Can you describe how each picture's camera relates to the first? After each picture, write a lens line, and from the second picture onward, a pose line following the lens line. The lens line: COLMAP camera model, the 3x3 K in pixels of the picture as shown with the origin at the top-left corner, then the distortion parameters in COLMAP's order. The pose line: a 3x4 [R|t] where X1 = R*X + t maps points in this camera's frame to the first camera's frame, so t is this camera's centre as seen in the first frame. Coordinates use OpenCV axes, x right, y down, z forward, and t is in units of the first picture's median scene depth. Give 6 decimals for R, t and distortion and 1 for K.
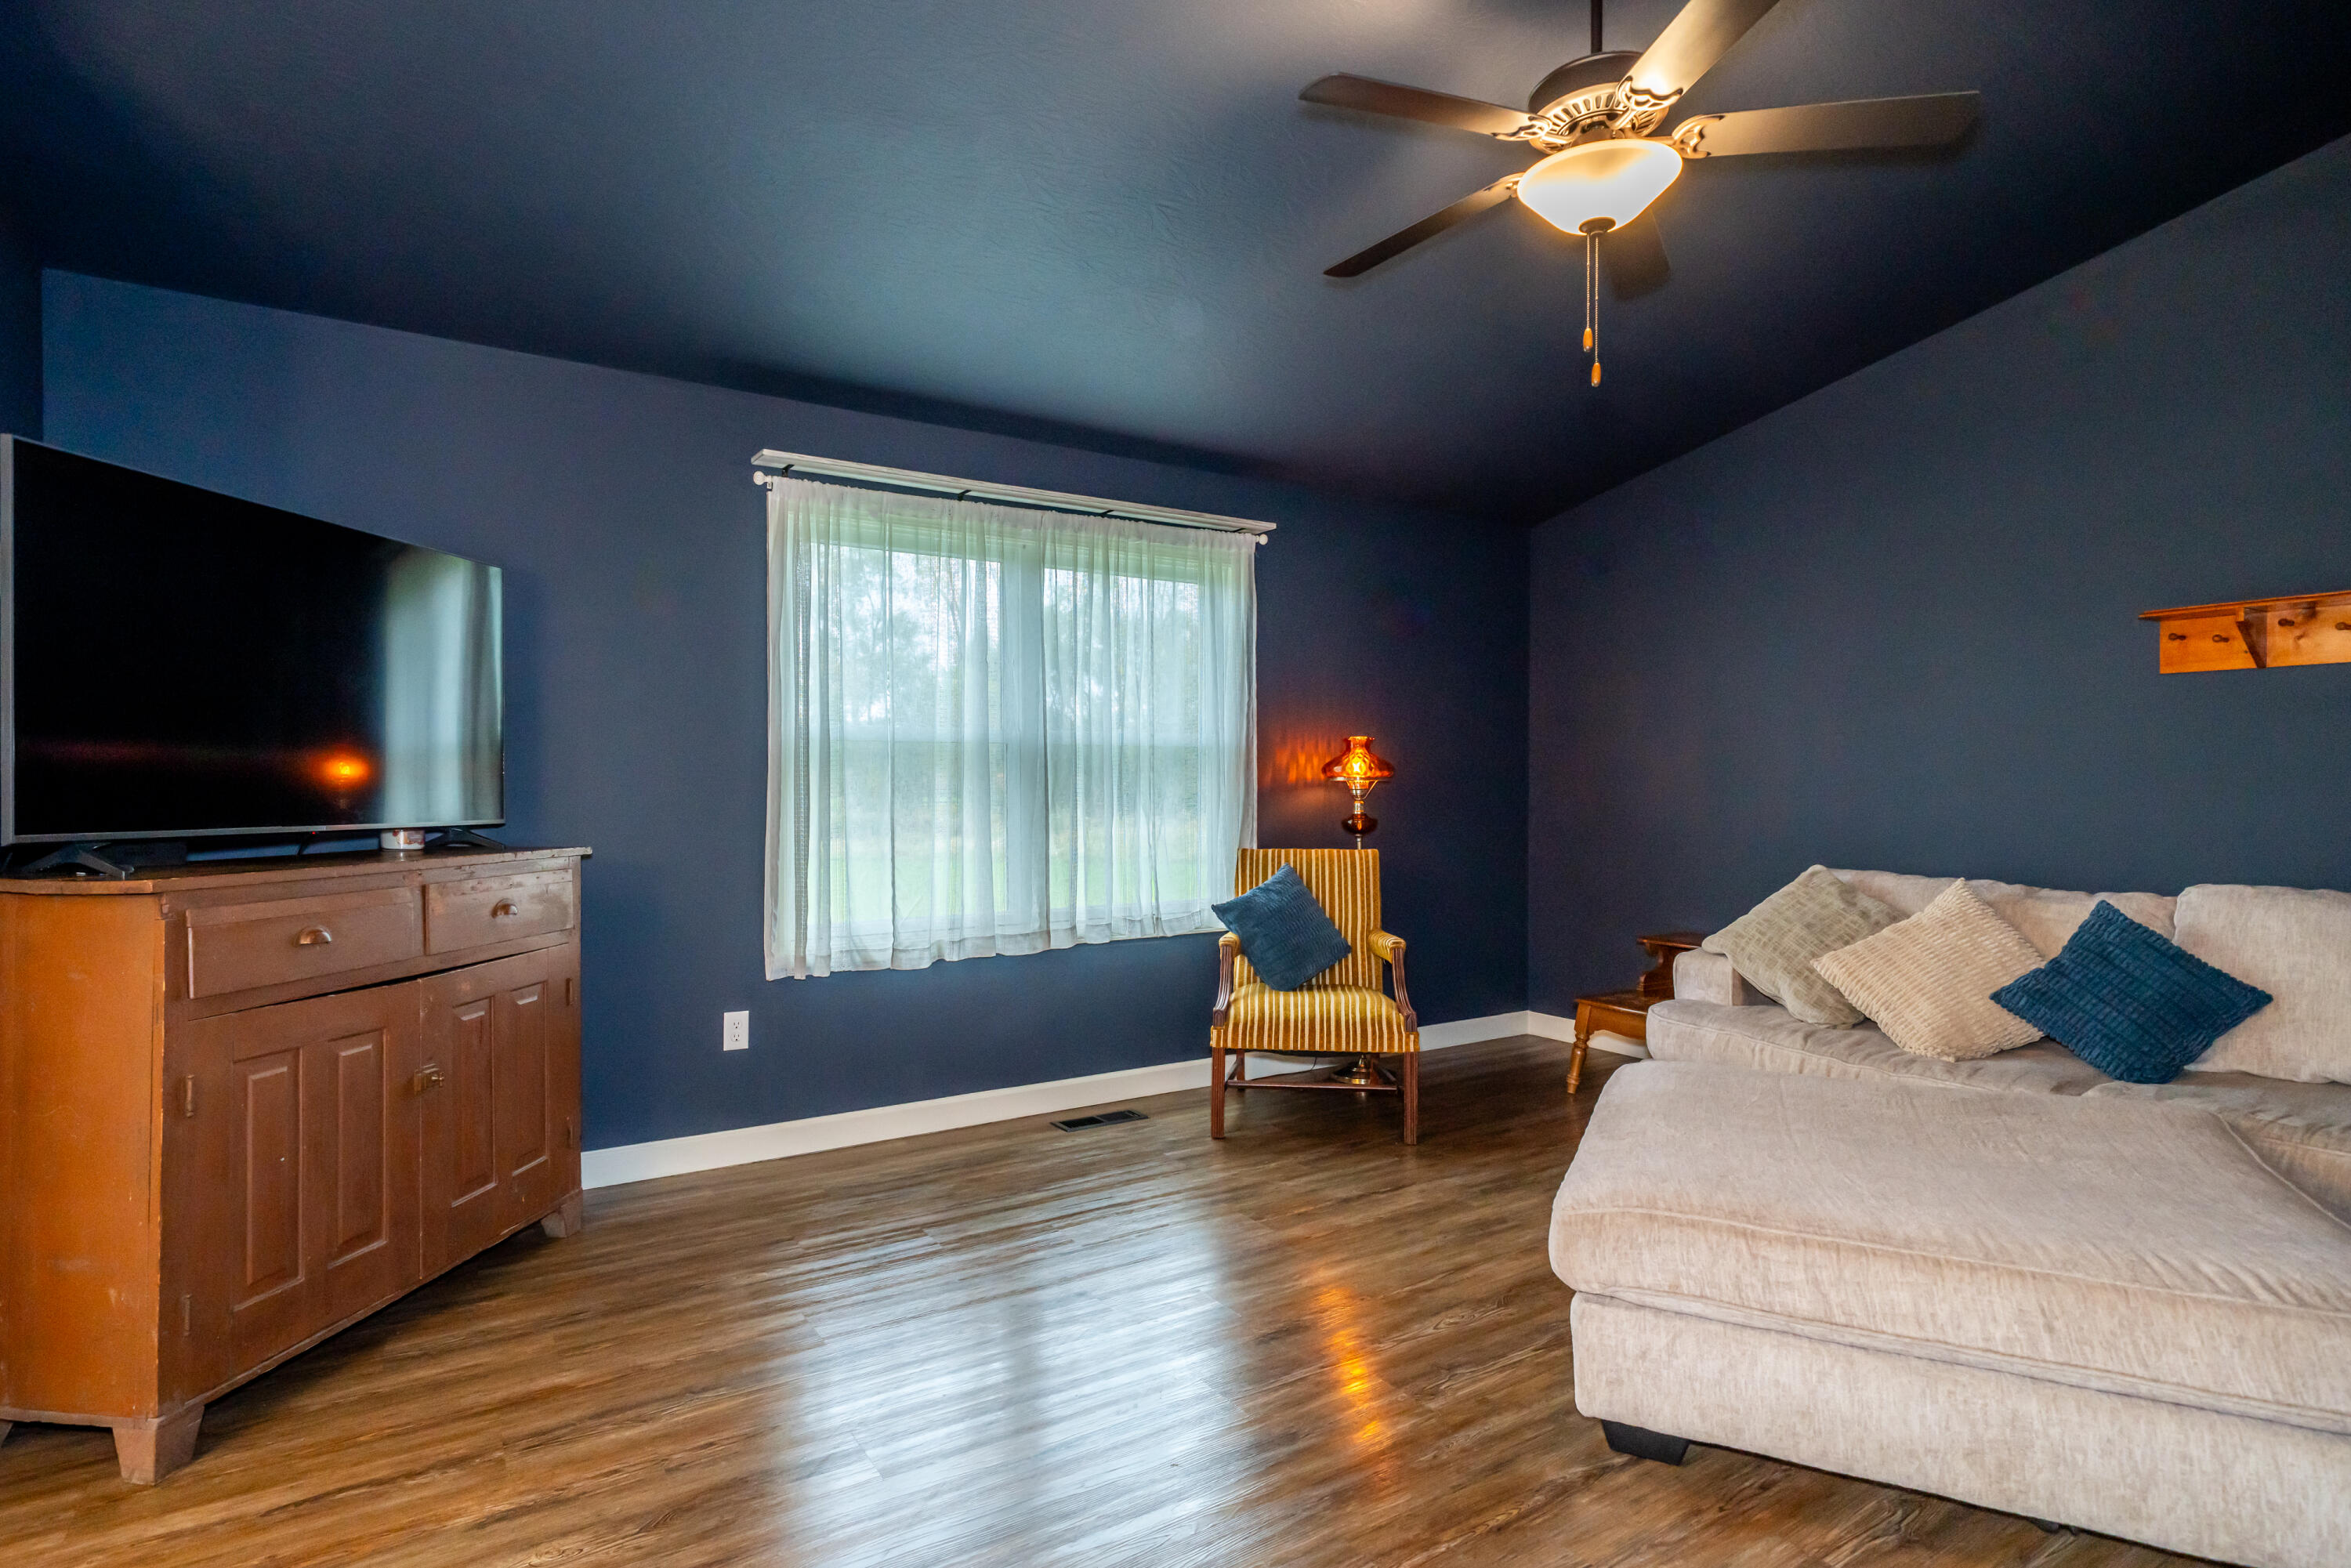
lens RADIAL K [[1180.0, 0, 1163.6], [0, 1180.0, 791.0], [0, 0, 1]] dist [0.004685, 0.001520]
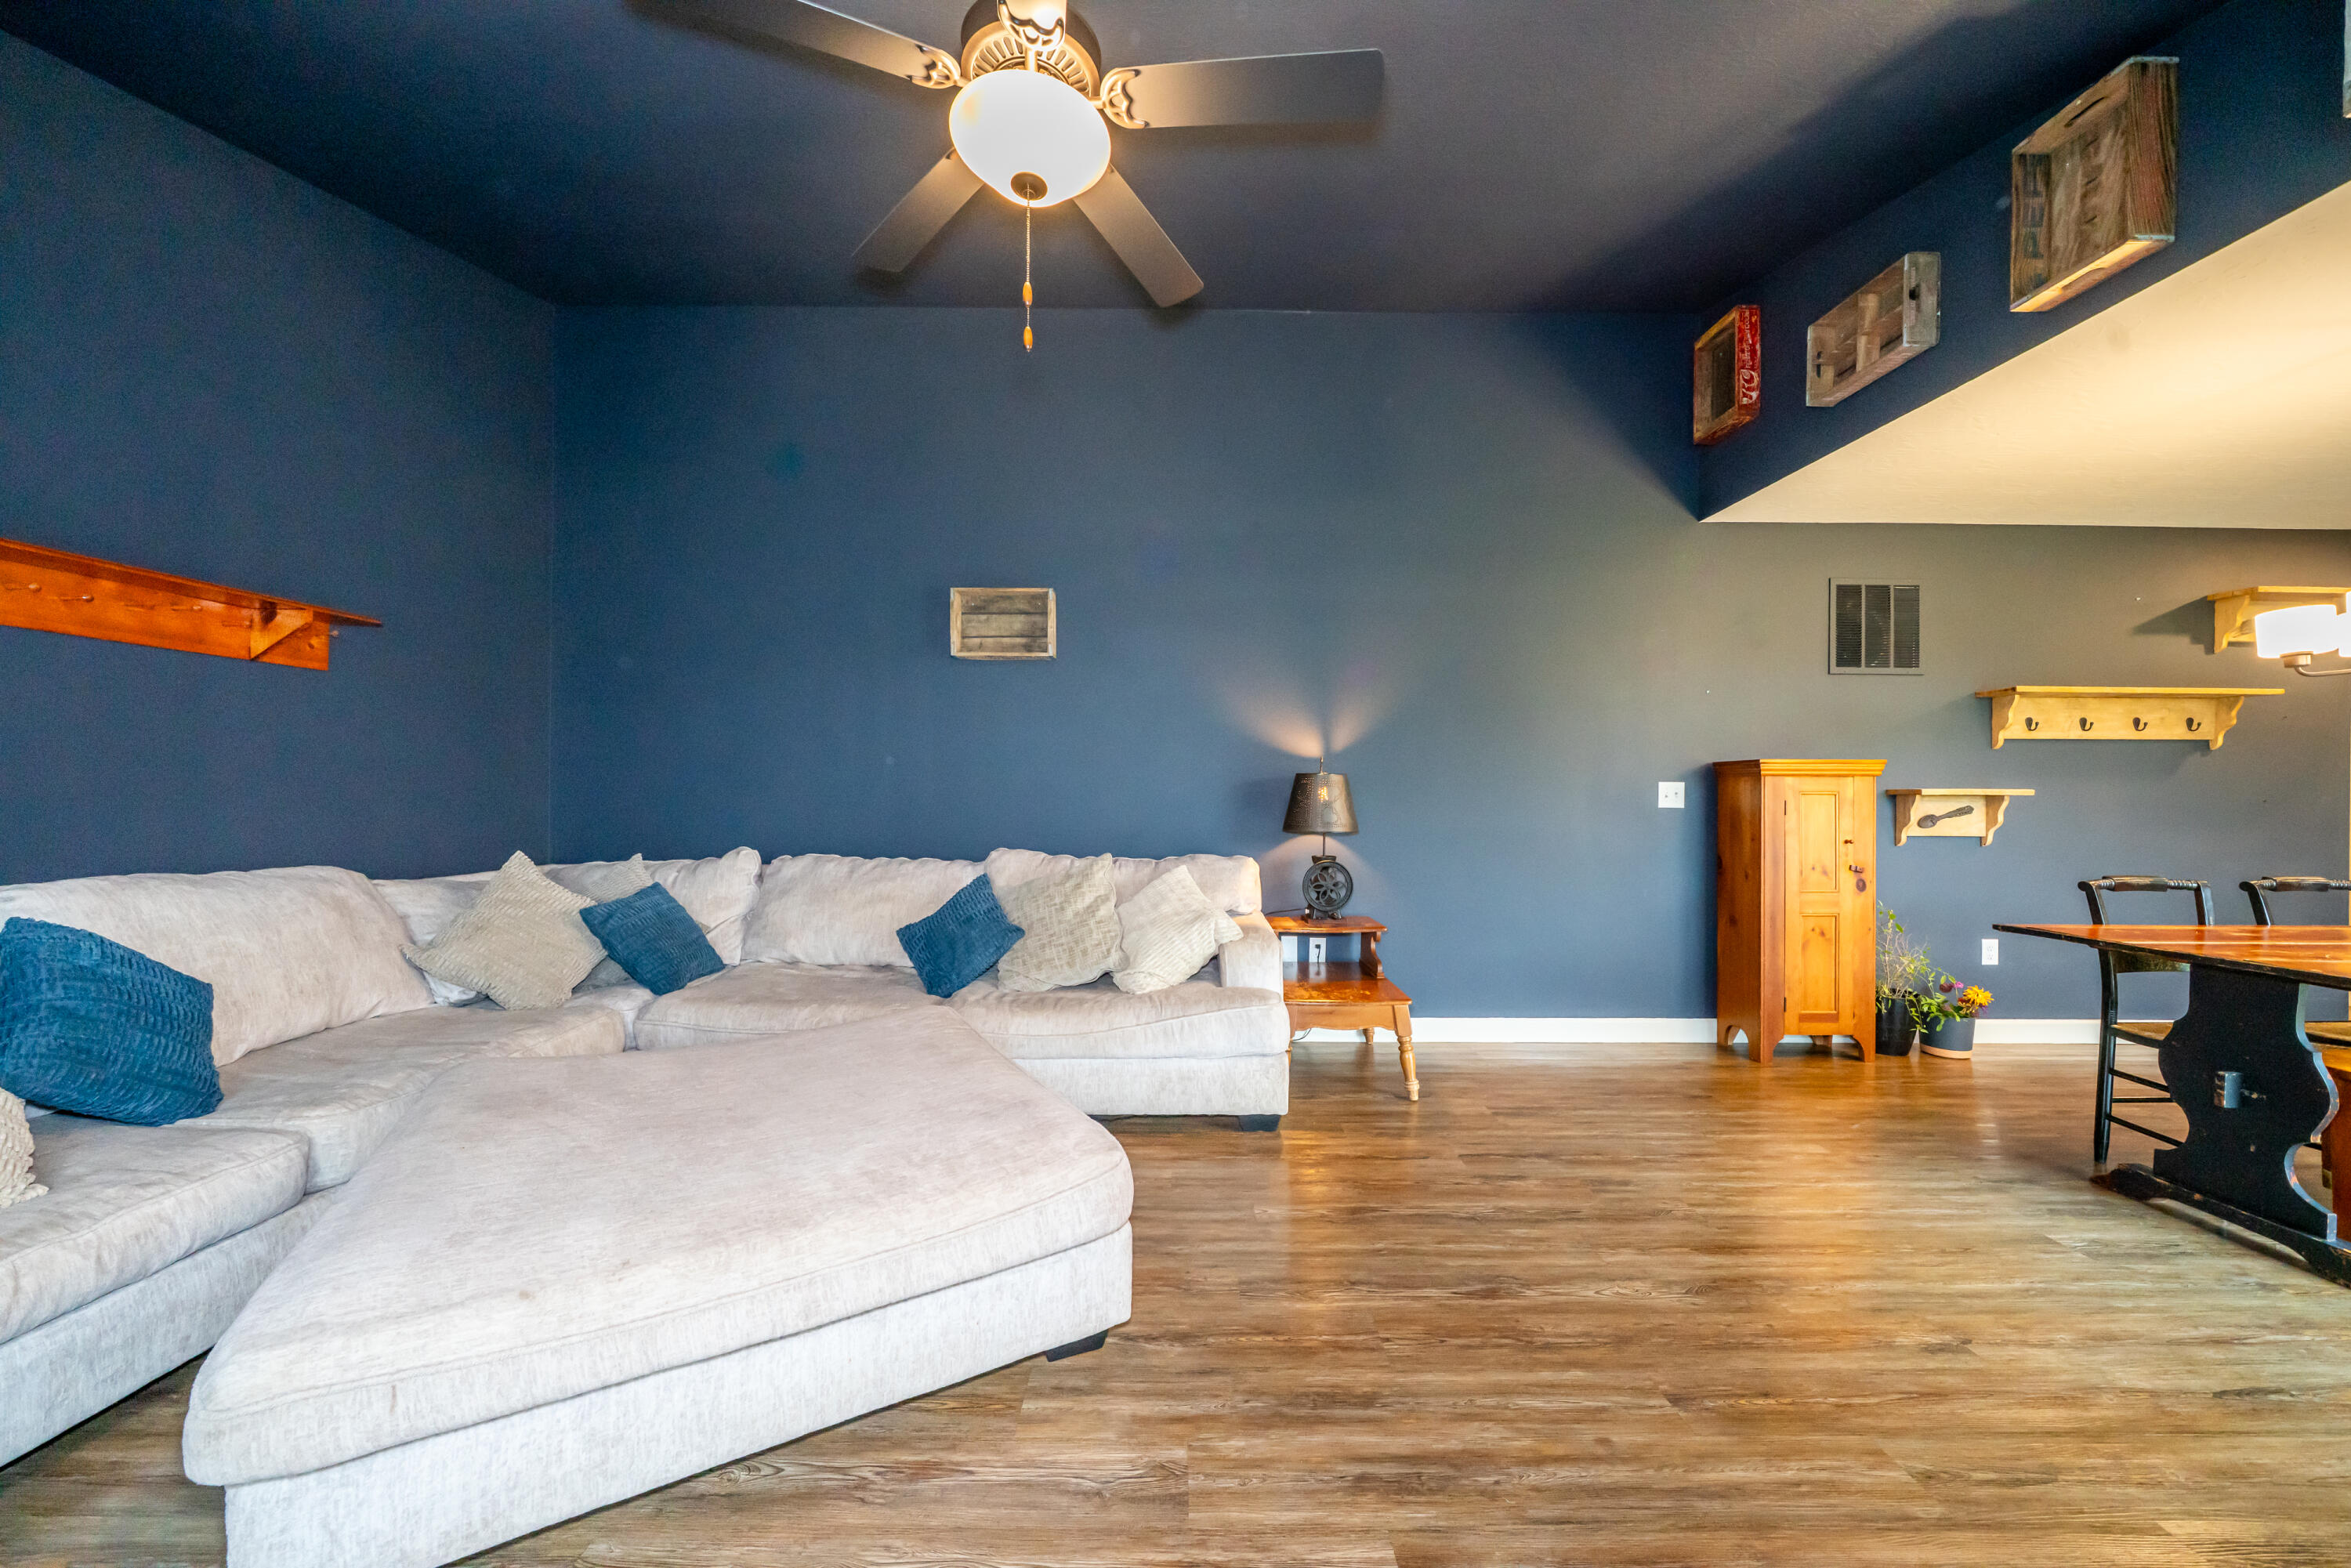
lens RADIAL K [[840.7, 0, 1185.8], [0, 840.7, 794.2], [0, 0, 1]] dist [-0.000945, -0.006794]
pose [[-0.843319, -0.006819, 0.537371, -0.068079], [-0.005909, 0.999977, 0.003416, 0.010375], [-0.537381, -0.000294, -0.843339, 0.912023]]
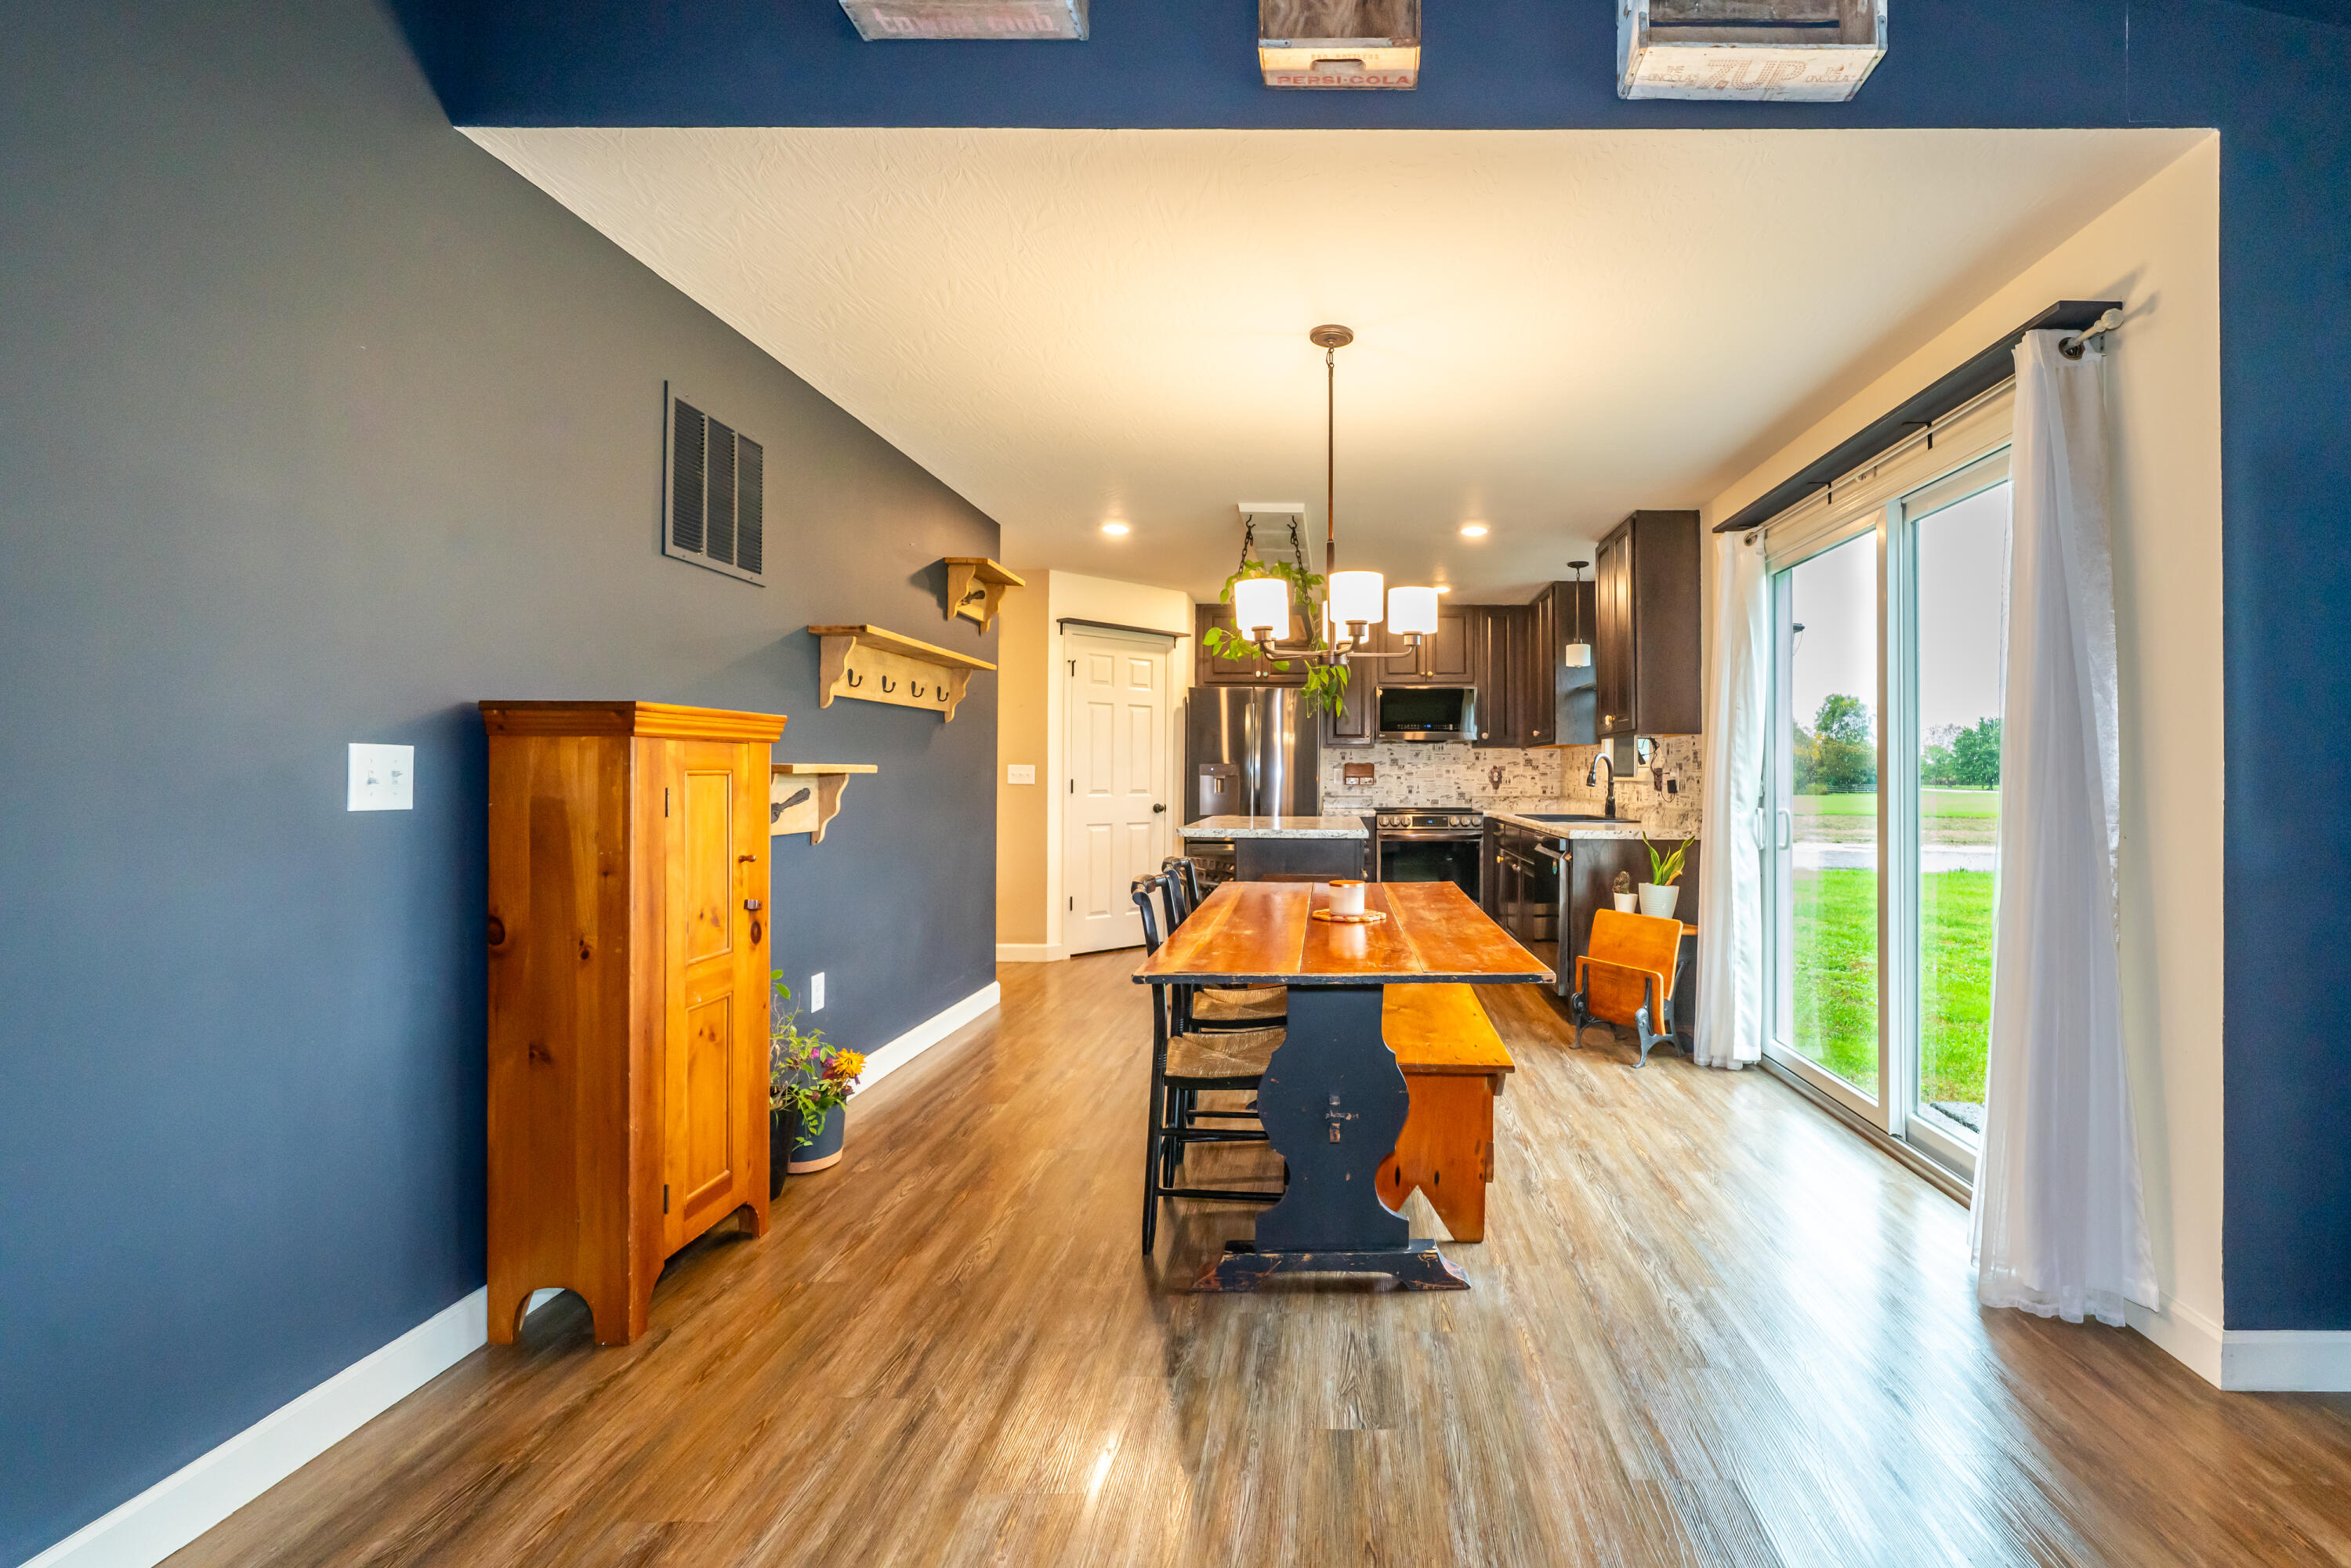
lens RADIAL K [[996.6, 0, 1325.1], [0, 996.6, 766.7], [0, 0, 1]] dist [-0.000223, -0.000231]
pose [[-0.552977, -0.010492, -0.833130, 0.130331], [-0.011499, 0.999922, -0.004960, 0.003273], [0.833117, 0.006838, -0.553054, 0.372522]]
